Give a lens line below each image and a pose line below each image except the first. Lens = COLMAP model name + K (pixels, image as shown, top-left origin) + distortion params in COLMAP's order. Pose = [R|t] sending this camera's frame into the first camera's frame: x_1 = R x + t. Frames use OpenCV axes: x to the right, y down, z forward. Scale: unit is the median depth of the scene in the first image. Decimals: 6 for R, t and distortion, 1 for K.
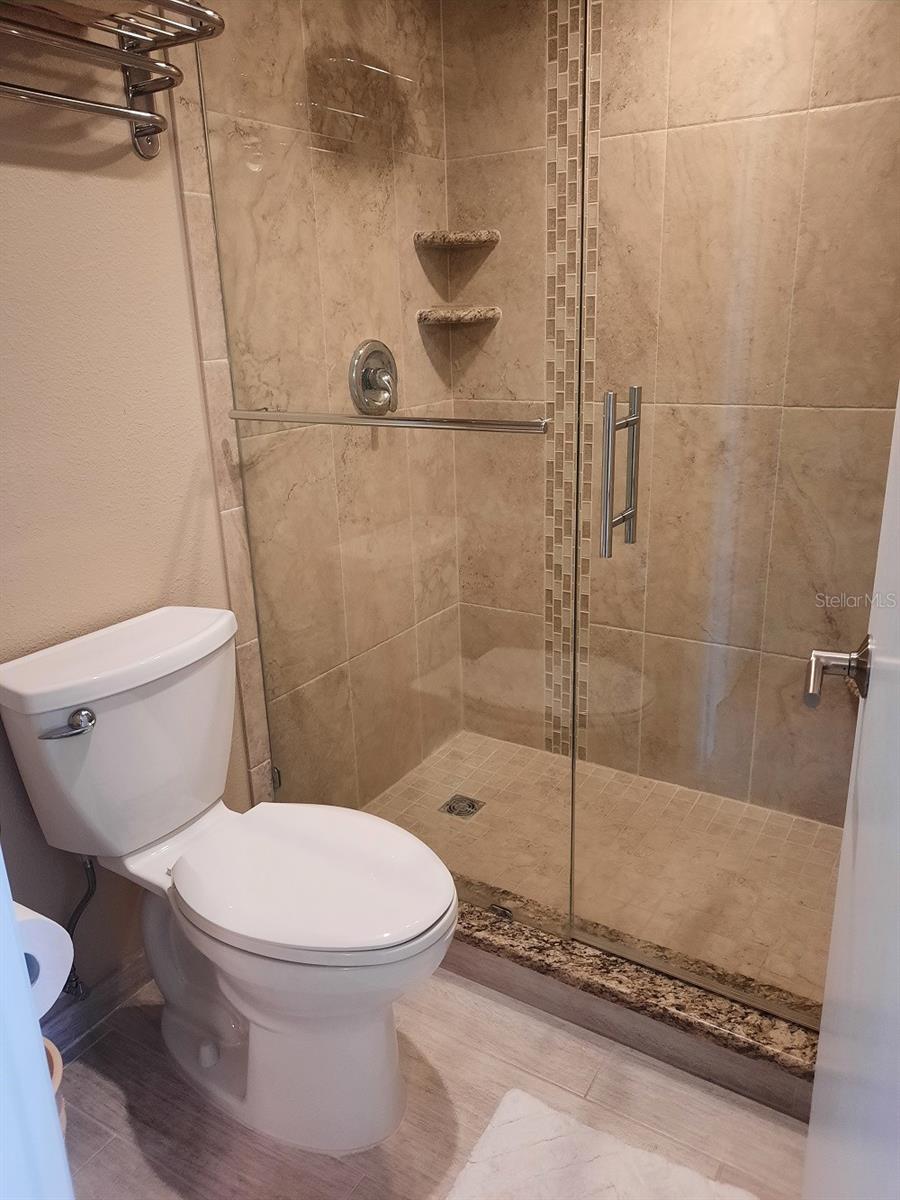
lens RADIAL K [[882.1, 0, 446.7], [0, 882.1, 610.8], [0, 0, 1]] dist [0.058762, -0.051832]
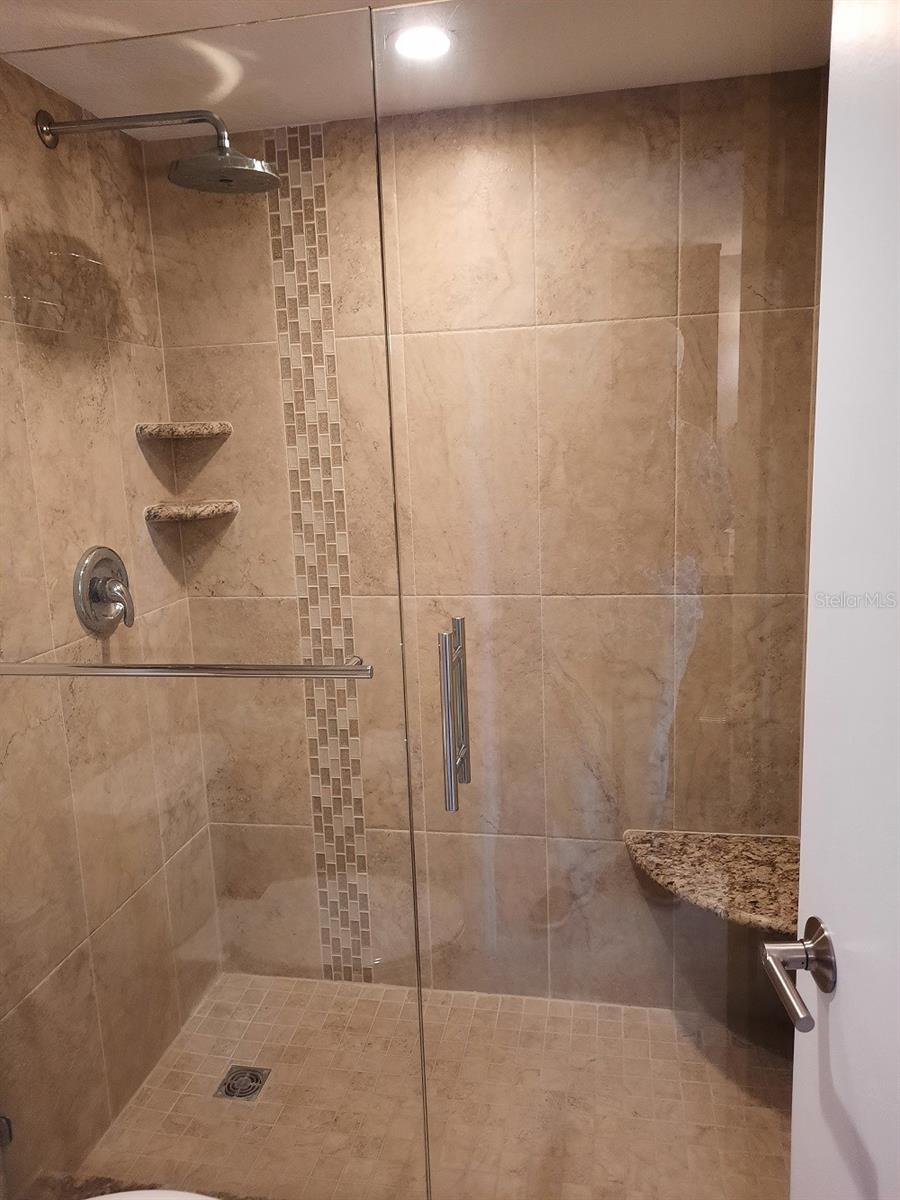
lens RADIAL K [[882.1, 0, 443.5], [0, 882.1, 611.4], [0, 0, 1]] dist [0.058762, -0.051832]
pose [[0.929639, -0.073644, 0.361038, -0.088222], [0.124335, 0.985052, -0.119222, -0.101338], [-0.346861, 0.155723, 0.924899, 0.105756]]
